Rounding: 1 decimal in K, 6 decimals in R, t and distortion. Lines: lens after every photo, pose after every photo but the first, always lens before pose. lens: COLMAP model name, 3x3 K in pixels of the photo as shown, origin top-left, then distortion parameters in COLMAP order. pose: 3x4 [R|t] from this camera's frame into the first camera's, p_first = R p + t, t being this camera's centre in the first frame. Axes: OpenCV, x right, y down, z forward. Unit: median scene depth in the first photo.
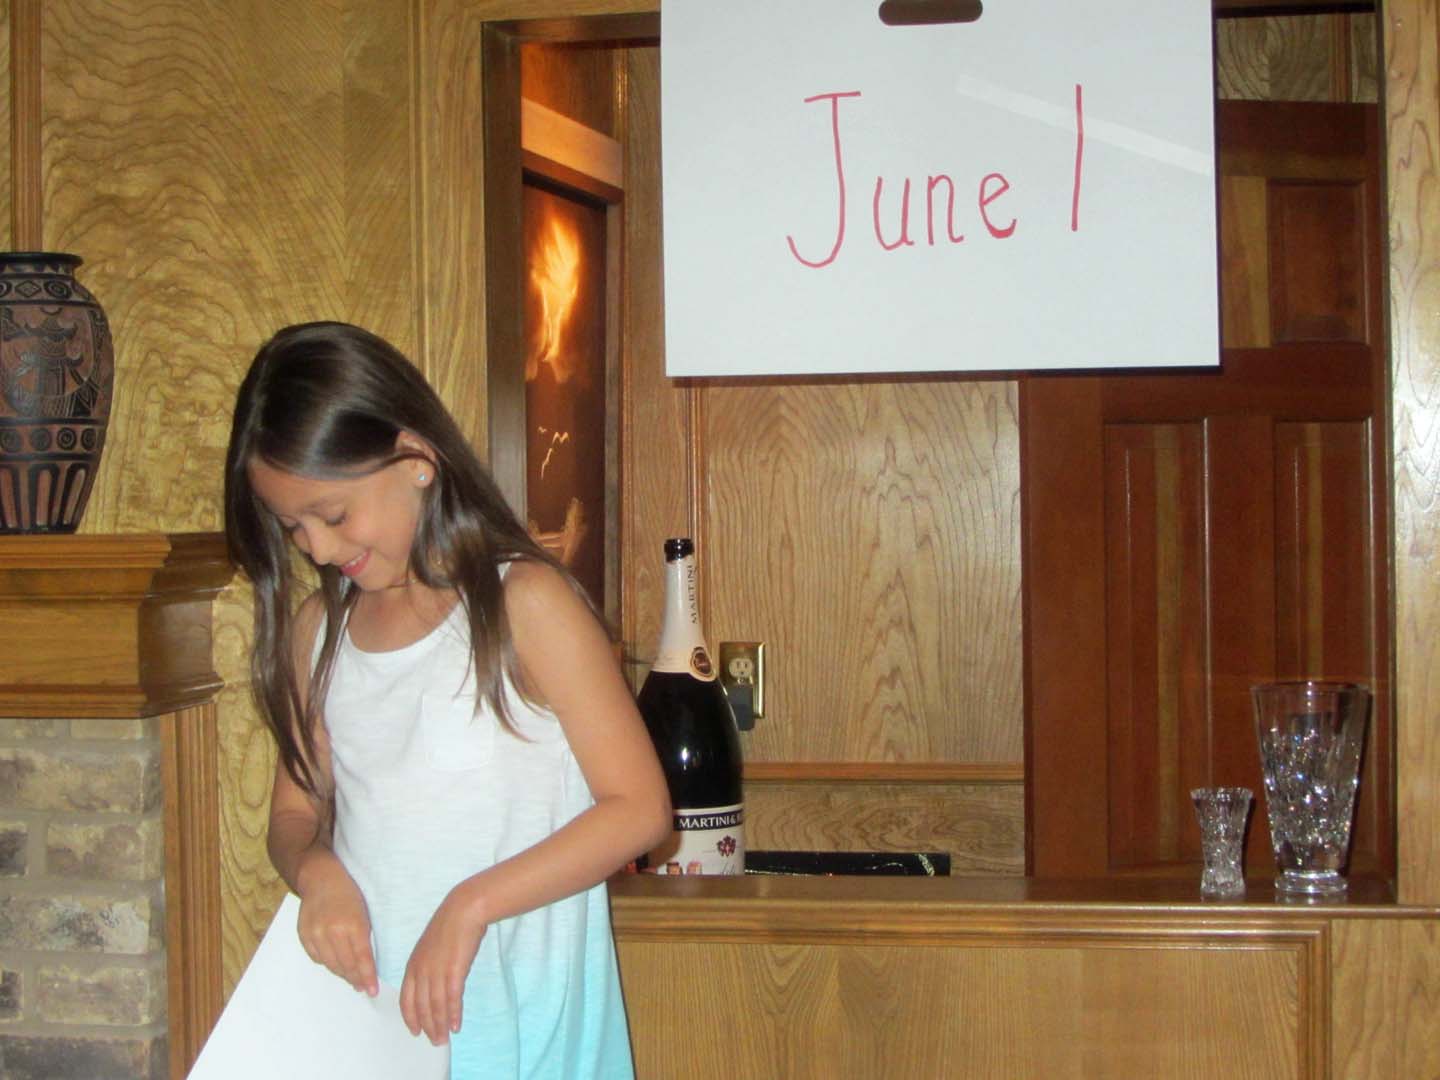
lens RADIAL K [[2980.7, 0, 720.0], [0, 2980.7, 540.0], [0, 0, 1]] dist [-0.135615, -0.090913]
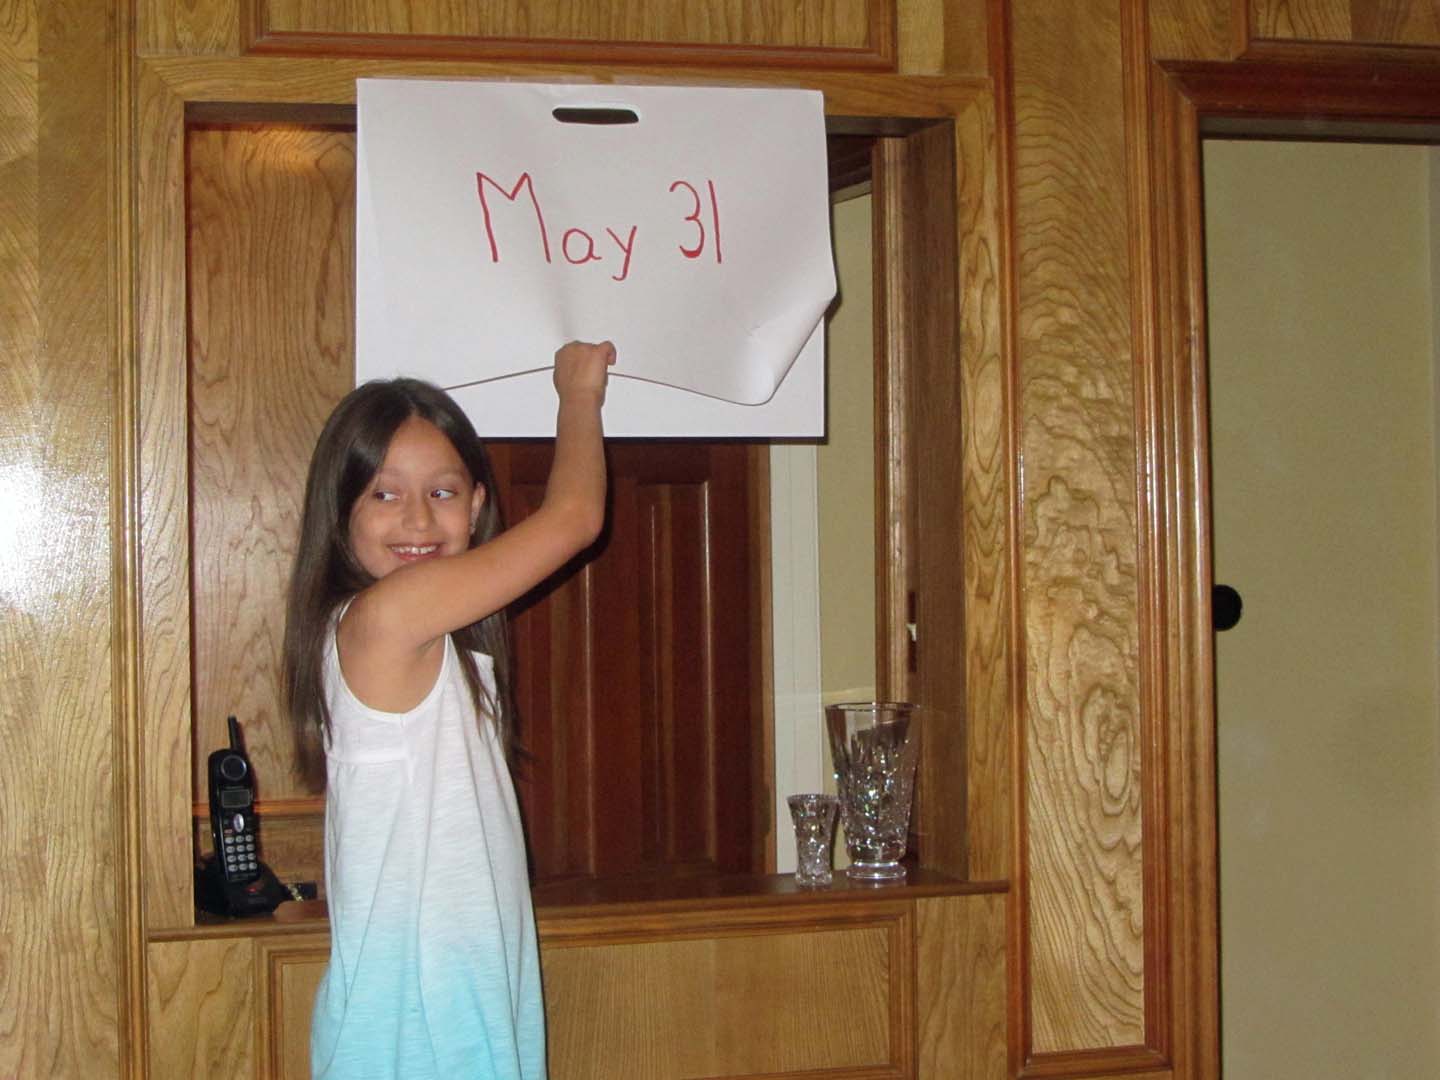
lens RADIAL K [[2980.7, 0, 720.0], [0, 2980.7, 540.0], [0, 0, 1]] dist [-0.135615, -0.090913]
pose [[0.861606, -0.000703, 0.507578, -0.442666], [0.010871, 0.999795, -0.017069, 0.002122], [-0.507462, 0.020225, 0.861437, -0.002643]]
